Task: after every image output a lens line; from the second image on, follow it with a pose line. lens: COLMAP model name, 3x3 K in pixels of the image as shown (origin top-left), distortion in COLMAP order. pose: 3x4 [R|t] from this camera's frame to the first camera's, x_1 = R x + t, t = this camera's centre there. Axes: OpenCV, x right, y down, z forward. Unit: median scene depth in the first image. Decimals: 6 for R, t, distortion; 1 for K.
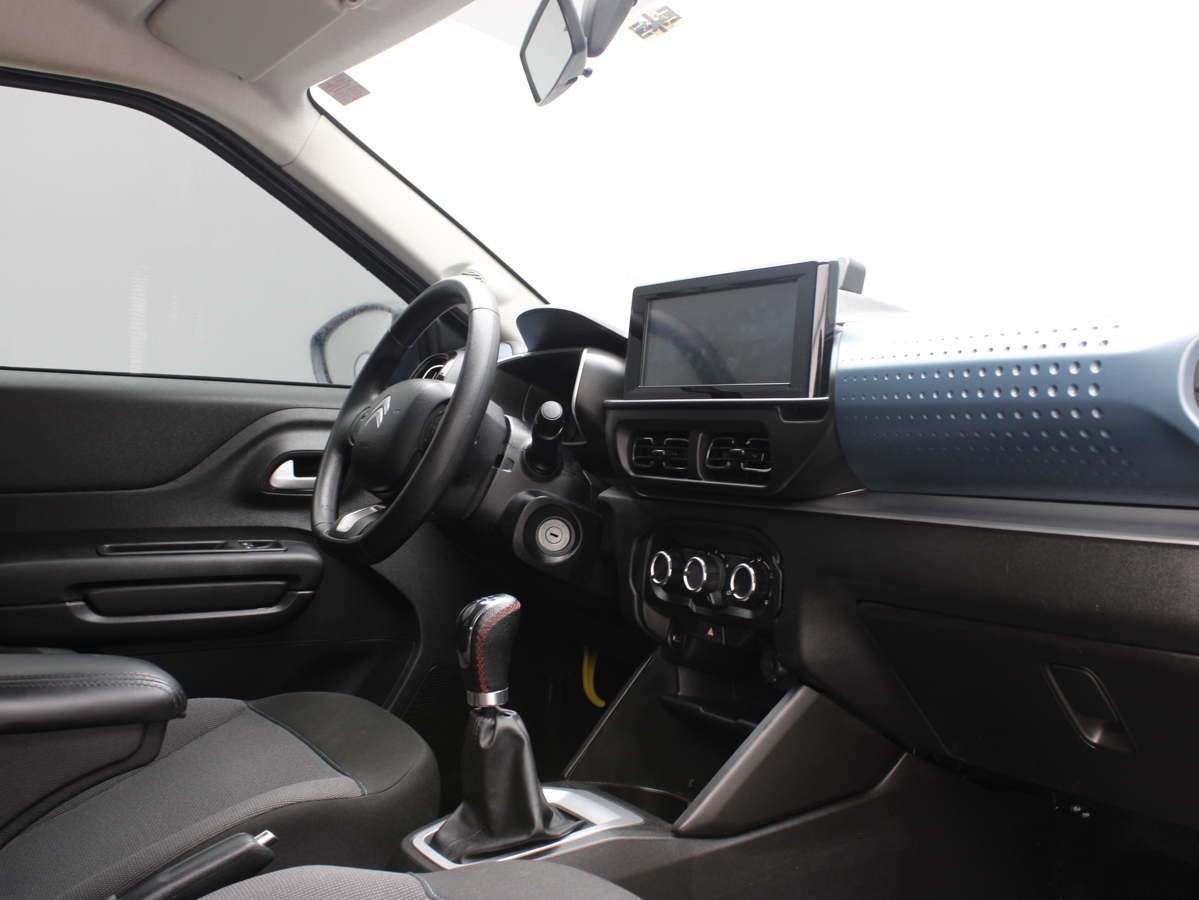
lens RADIAL K [[1222.2, 0, 599.5], [0, 1222.2, 450.0], [0, 0, 1]] dist [-0.150829, 0.119966]
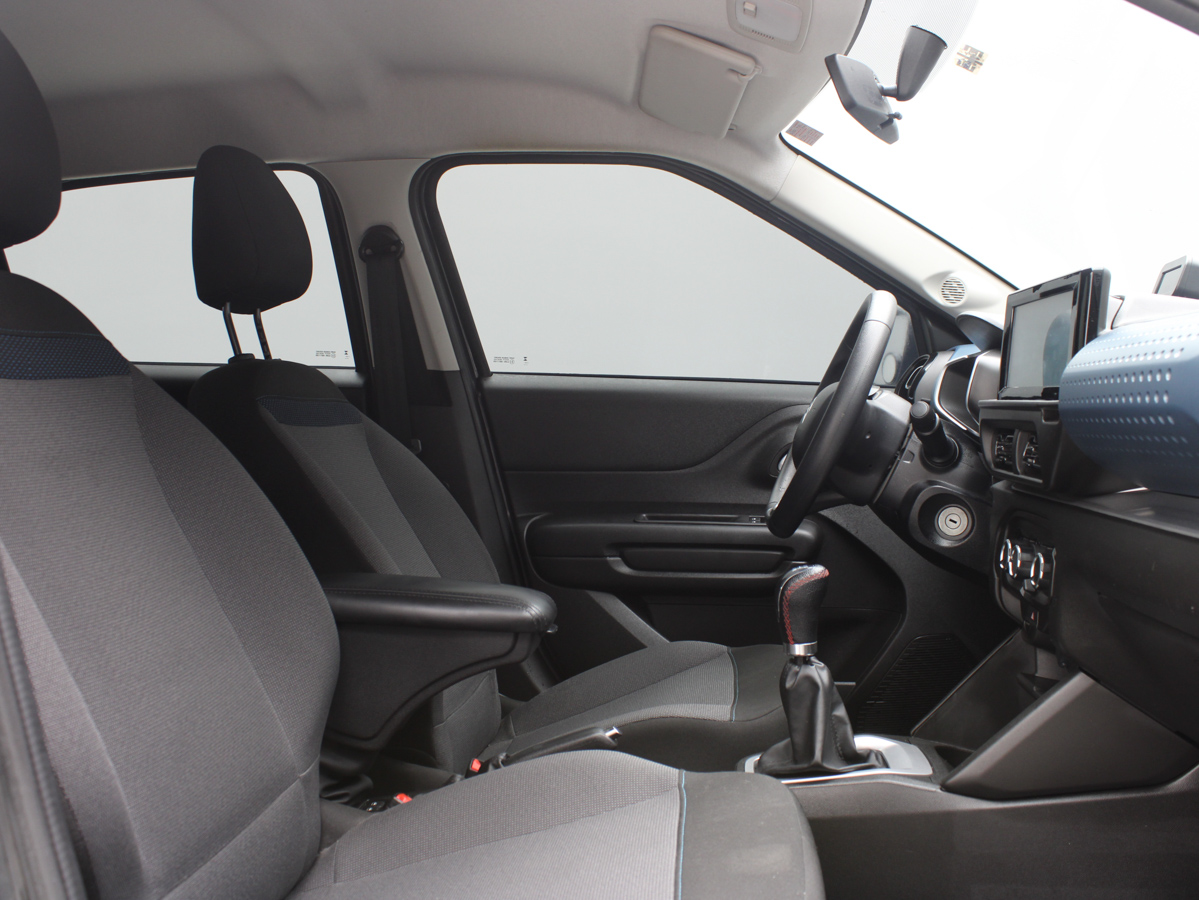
lens RADIAL K [[1222.2, 0, 599.5], [0, 1222.2, 450.0], [0, 0, 1]] dist [-0.150829, 0.119966]
pose [[0.801141, 0.017464, -0.598221, 0.374119], [-0.010290, 0.999828, 0.015408, -0.008817], [0.598387, -0.006188, 0.801183, -0.069585]]
